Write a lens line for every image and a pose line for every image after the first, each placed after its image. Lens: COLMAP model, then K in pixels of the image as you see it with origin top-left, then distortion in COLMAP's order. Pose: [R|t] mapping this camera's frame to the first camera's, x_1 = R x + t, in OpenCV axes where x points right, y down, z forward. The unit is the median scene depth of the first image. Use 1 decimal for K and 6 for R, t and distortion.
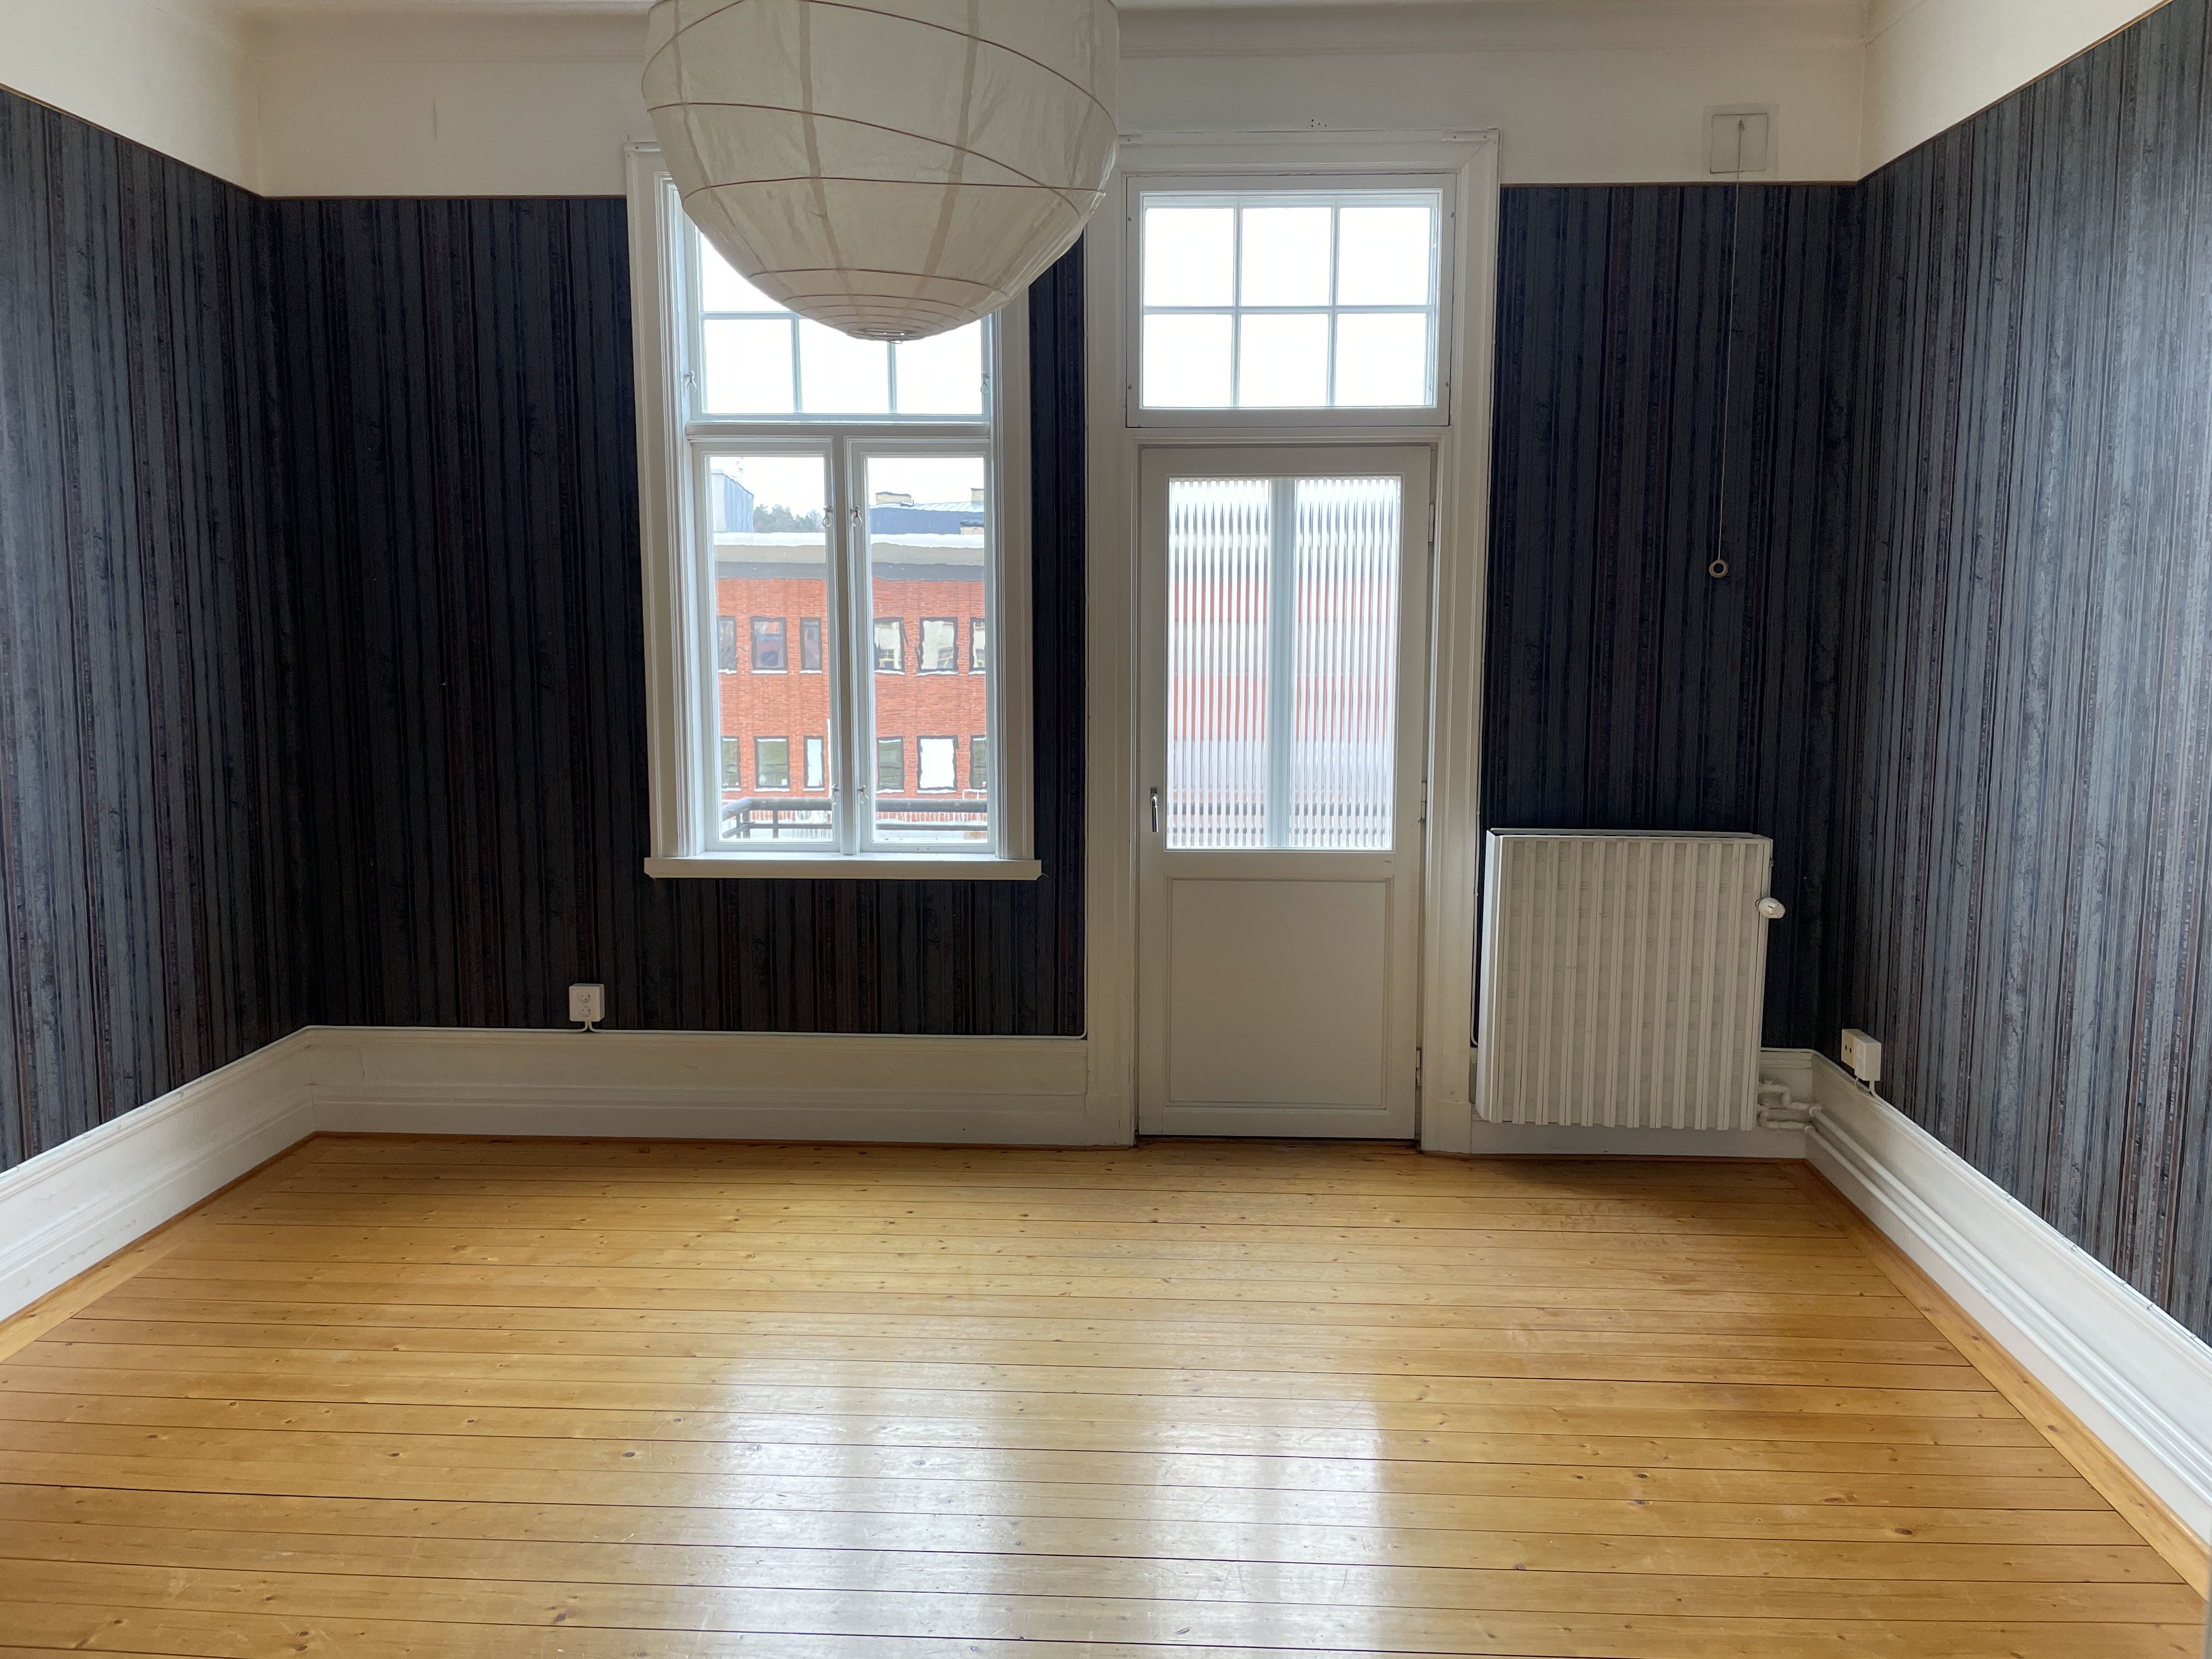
lens RADIAL K [[1709.1, 0, 1106.0], [0, 1709.1, 829.5], [0, 0, 1]] dist [0.091335, -0.120298]
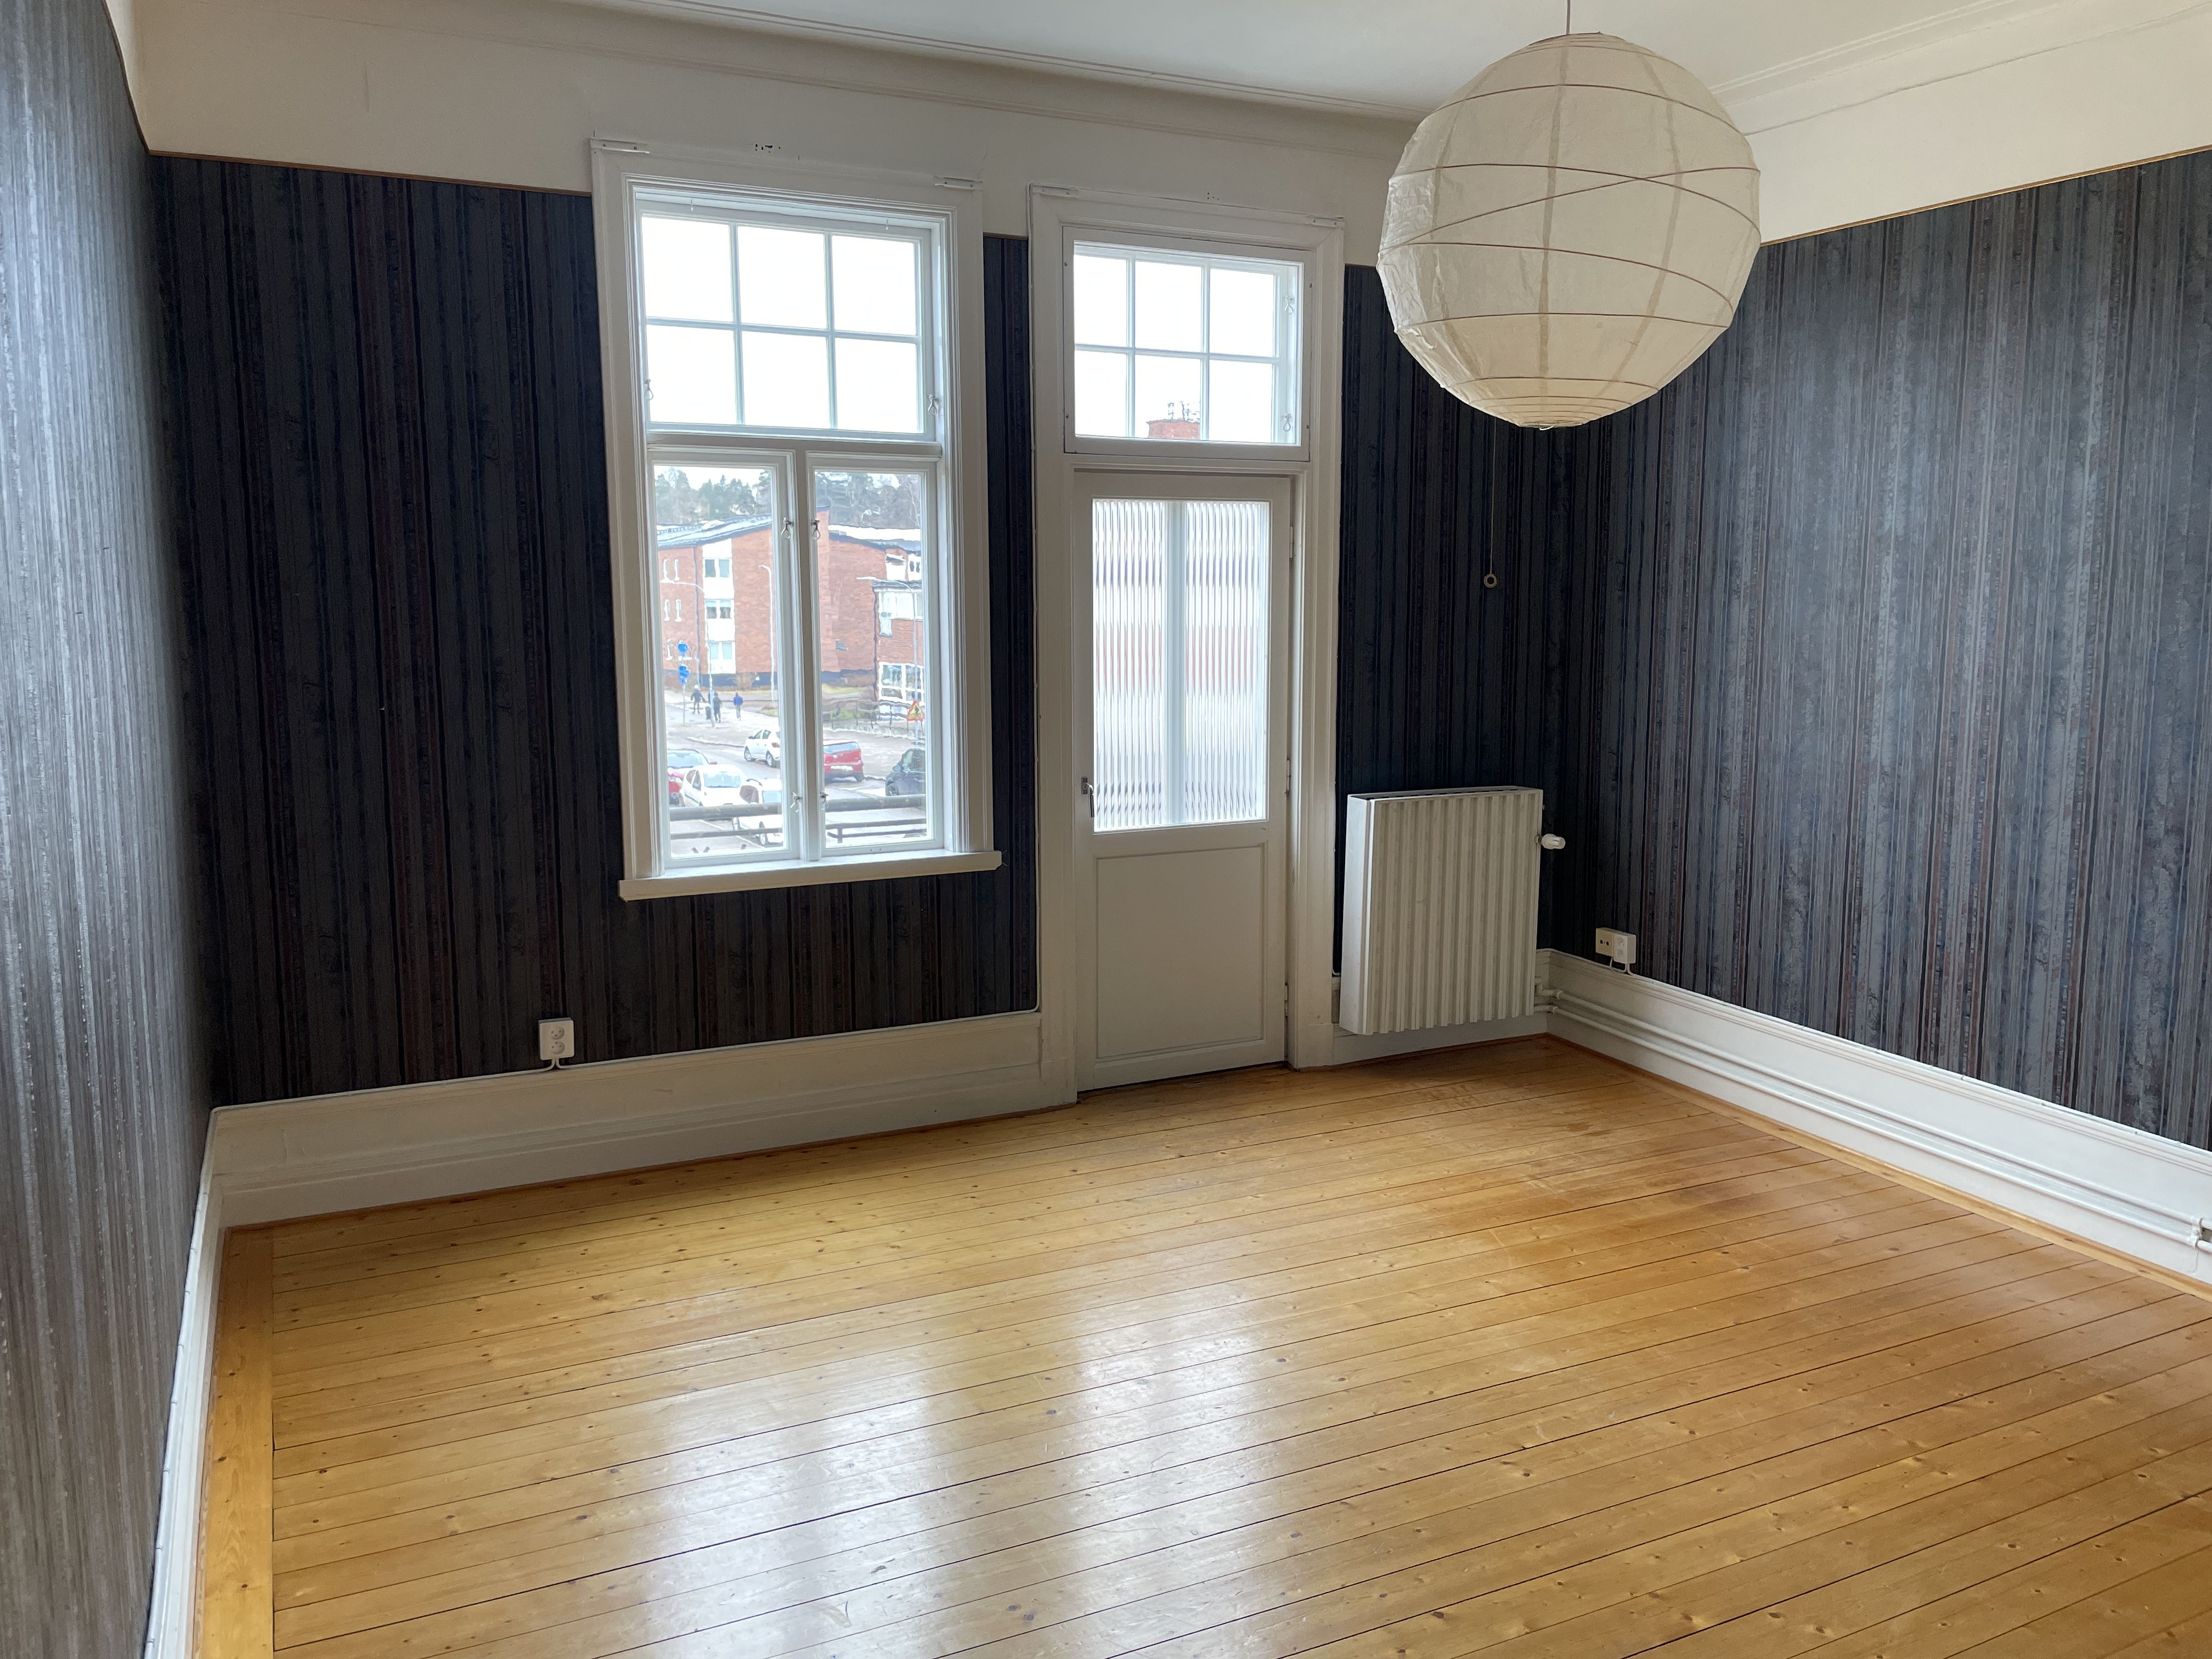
lens RADIAL K [[1709.1, 0, 1106.0], [0, 1709.1, 829.5], [0, 0, 1]] dist [0.091335, -0.120298]
pose [[0.873742, -0.072664, 0.480931, -0.503062], [0.066445, 0.997340, 0.029973, -0.023608], [-0.481830, 0.005767, 0.876246, 0.022295]]
